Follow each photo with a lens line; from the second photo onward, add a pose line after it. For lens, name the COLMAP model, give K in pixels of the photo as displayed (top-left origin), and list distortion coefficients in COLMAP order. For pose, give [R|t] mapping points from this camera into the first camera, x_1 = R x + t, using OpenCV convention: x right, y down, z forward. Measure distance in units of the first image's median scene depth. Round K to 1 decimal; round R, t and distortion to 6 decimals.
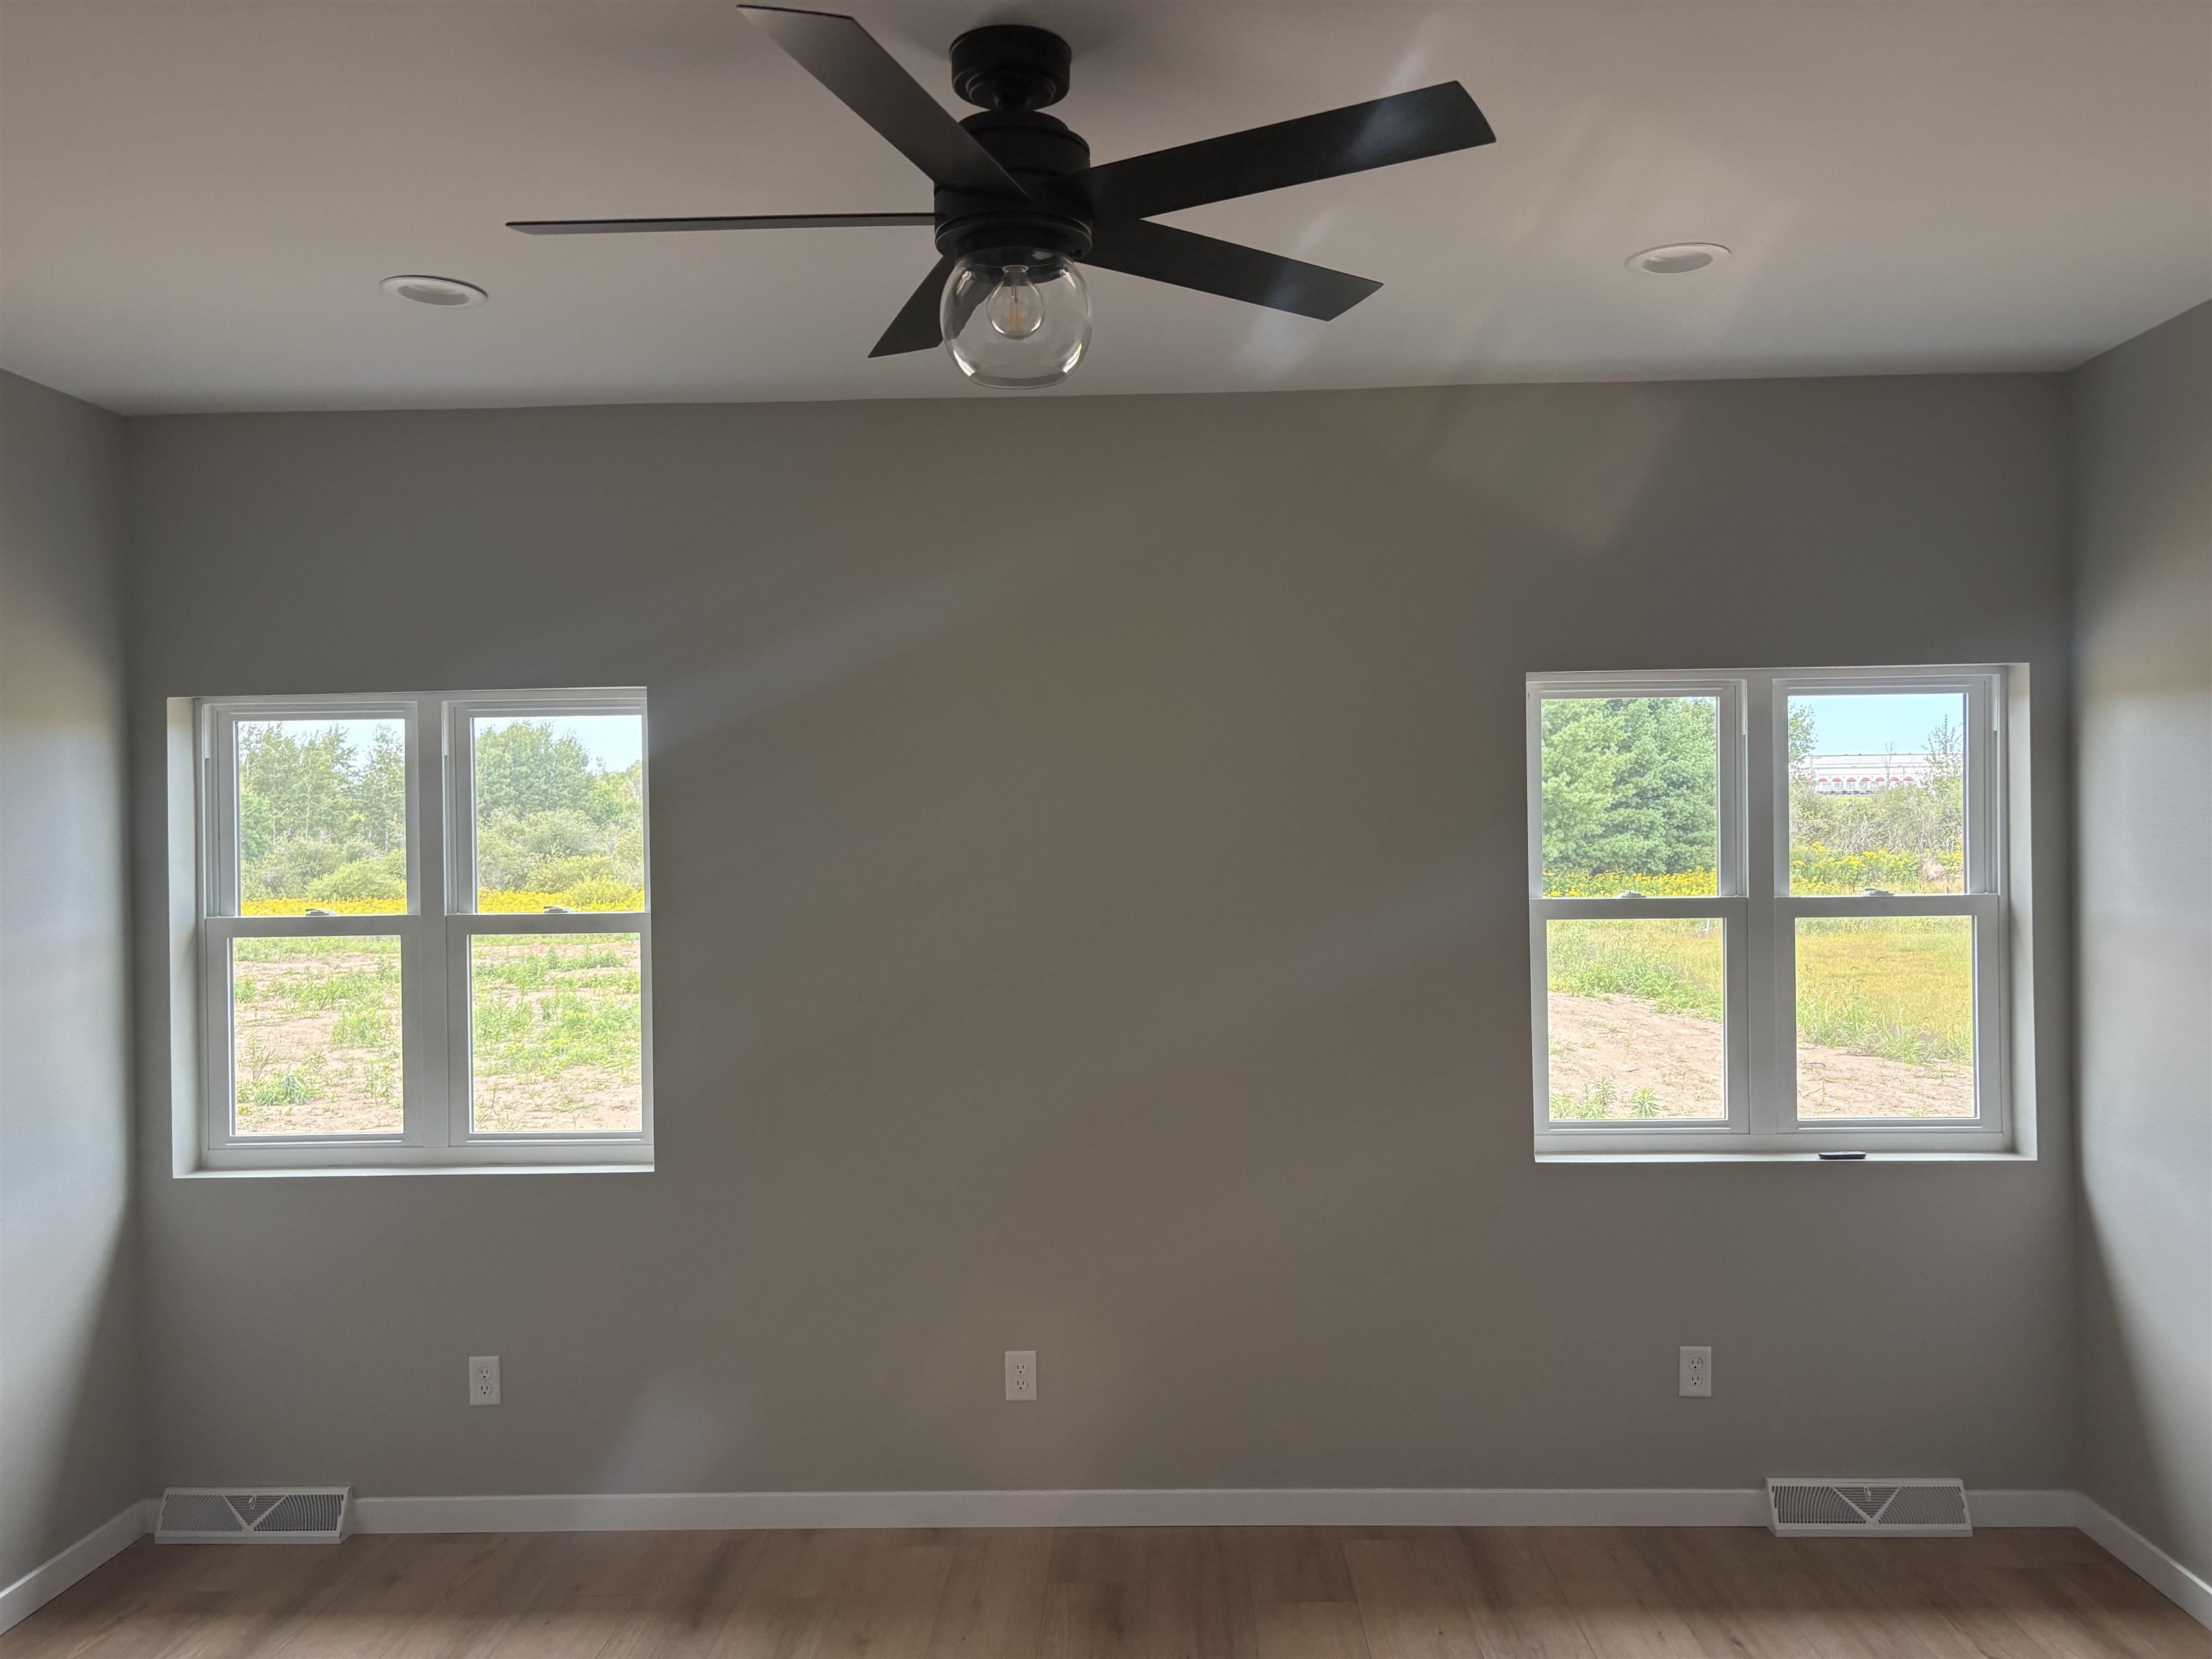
lens RADIAL K [[1665.8, 0, 1124.0], [0, 1665.8, 834.6], [0, 0, 1]] dist [0.076668, -0.101248]
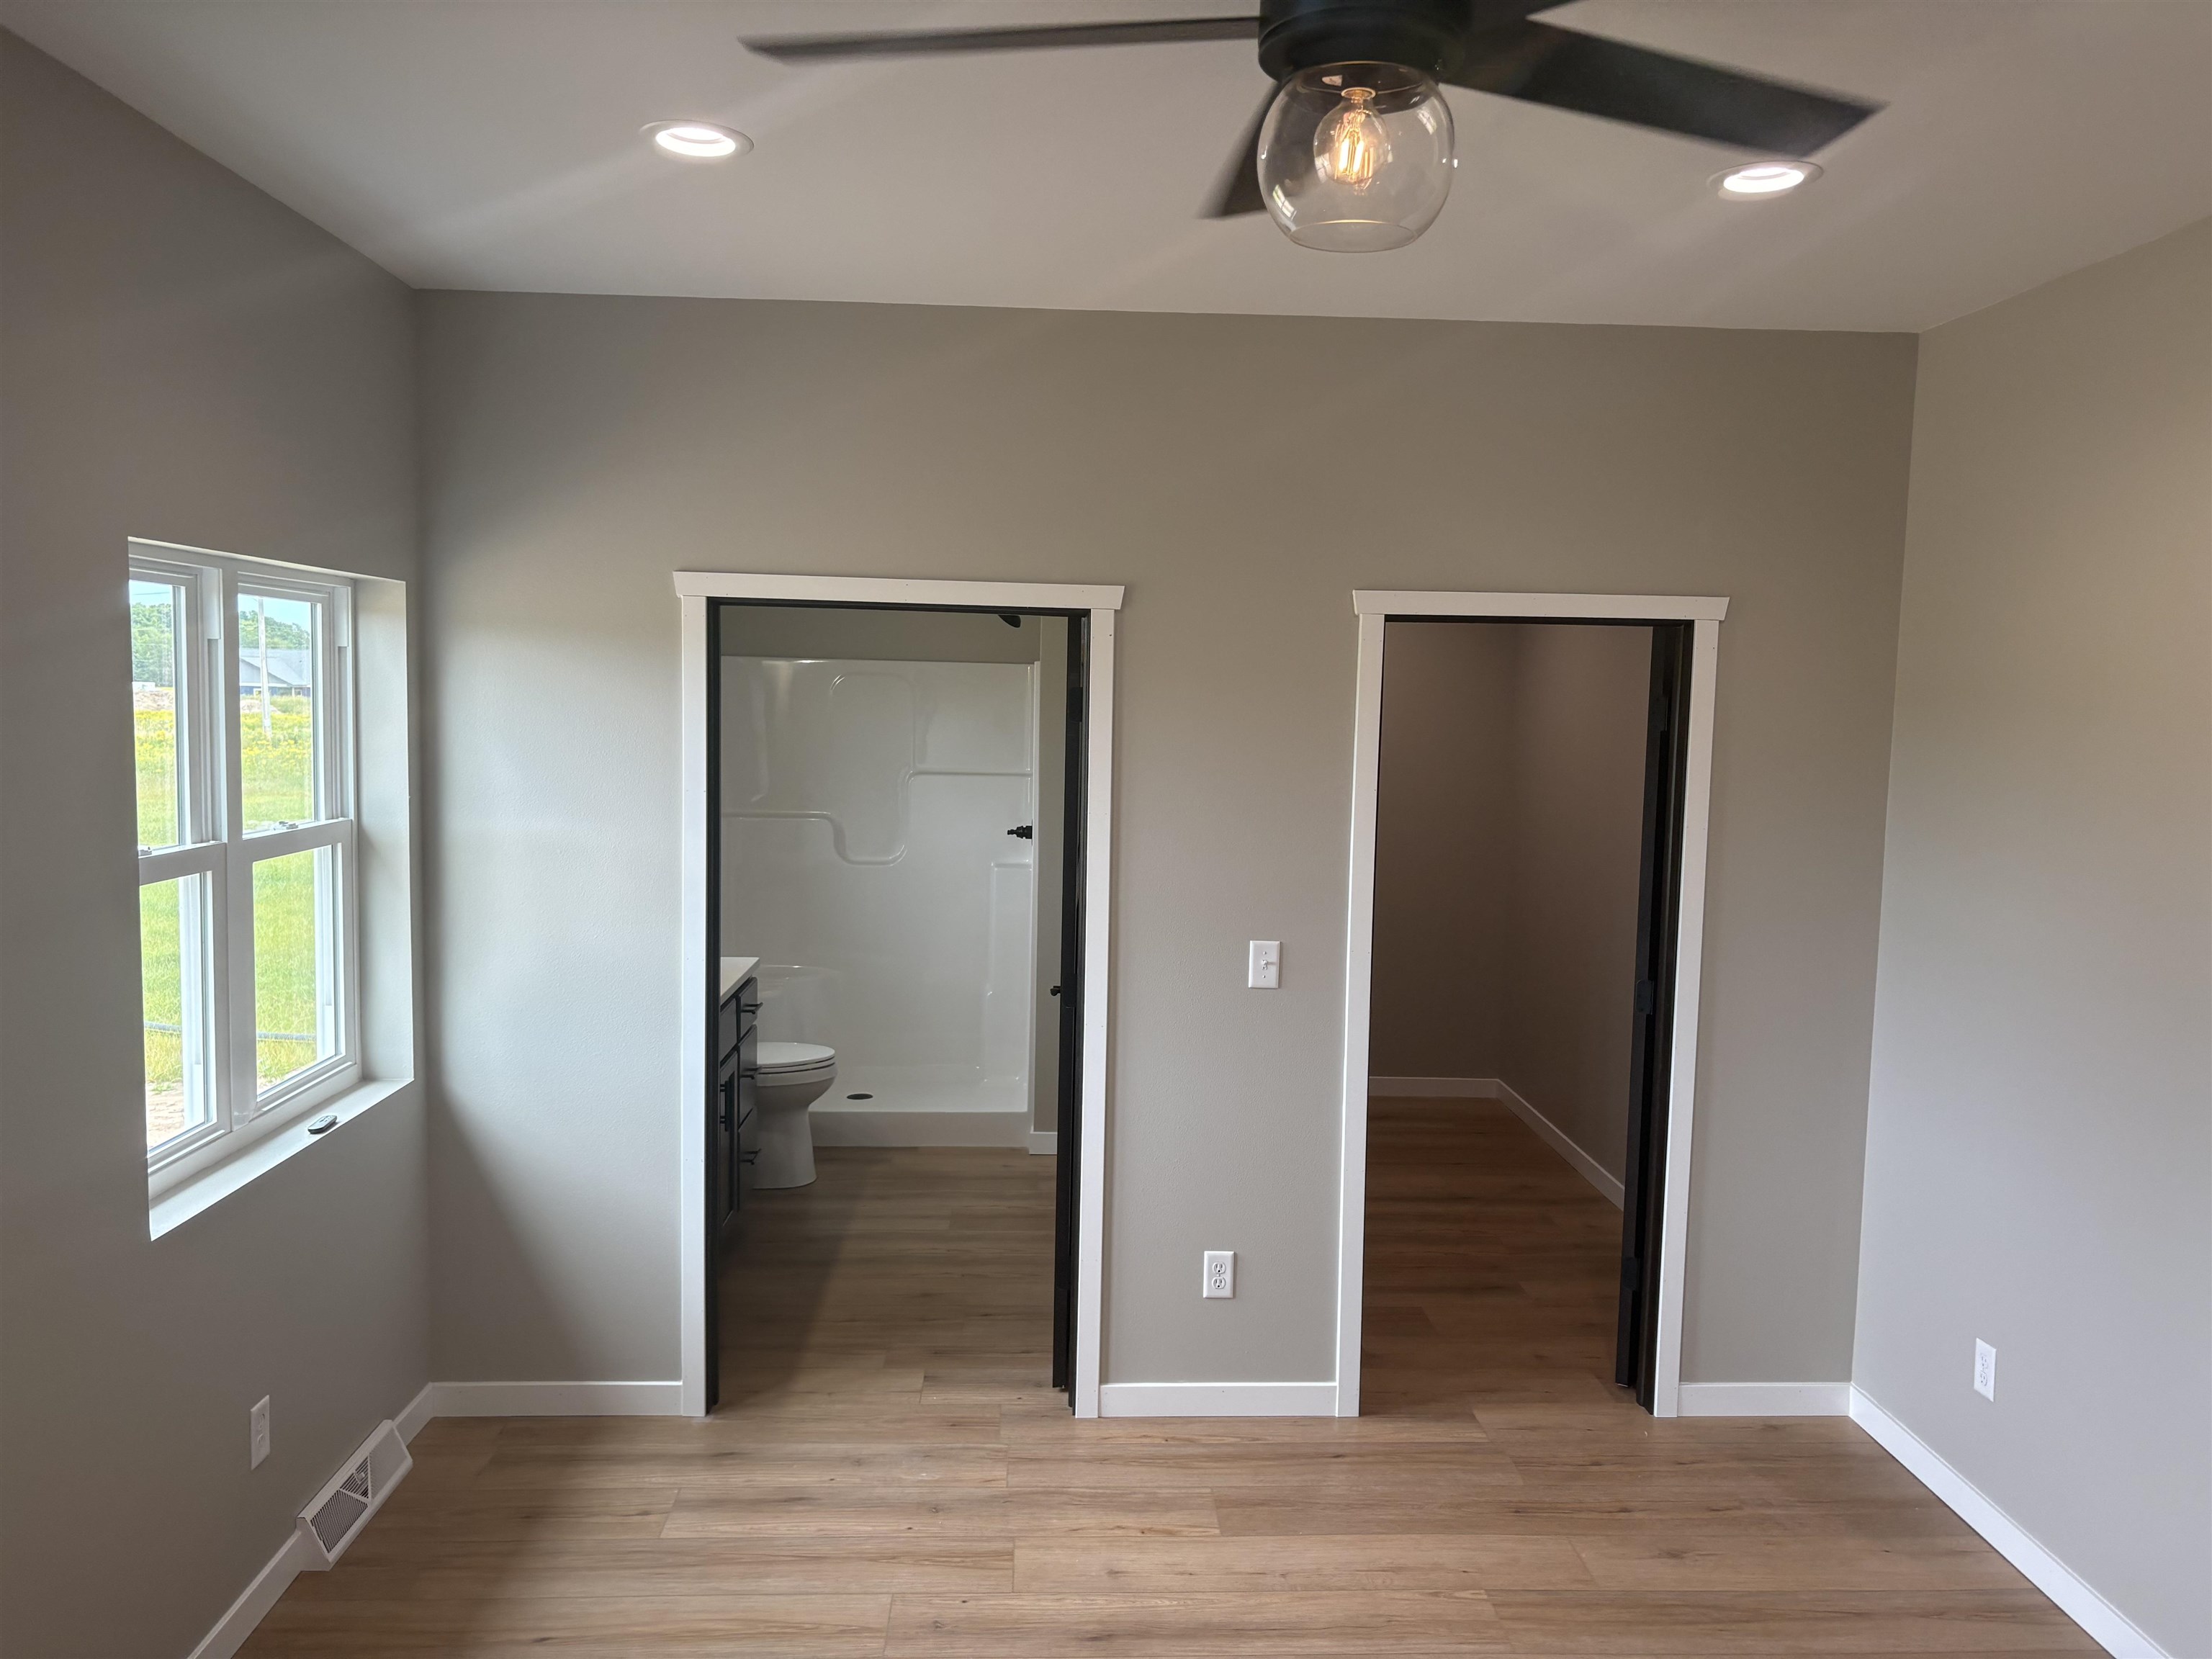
lens RADIAL K [[1665.8, 0, 1124.0], [0, 1665.8, 834.6], [0, 0, 1]] dist [0.076668, -0.101248]
pose [[-0.075395, -0.074503, 0.994367, -0.480111], [-0.010184, 0.997210, 0.073944, -0.031471], [-0.997102, -0.004552, -0.075943, 0.651146]]
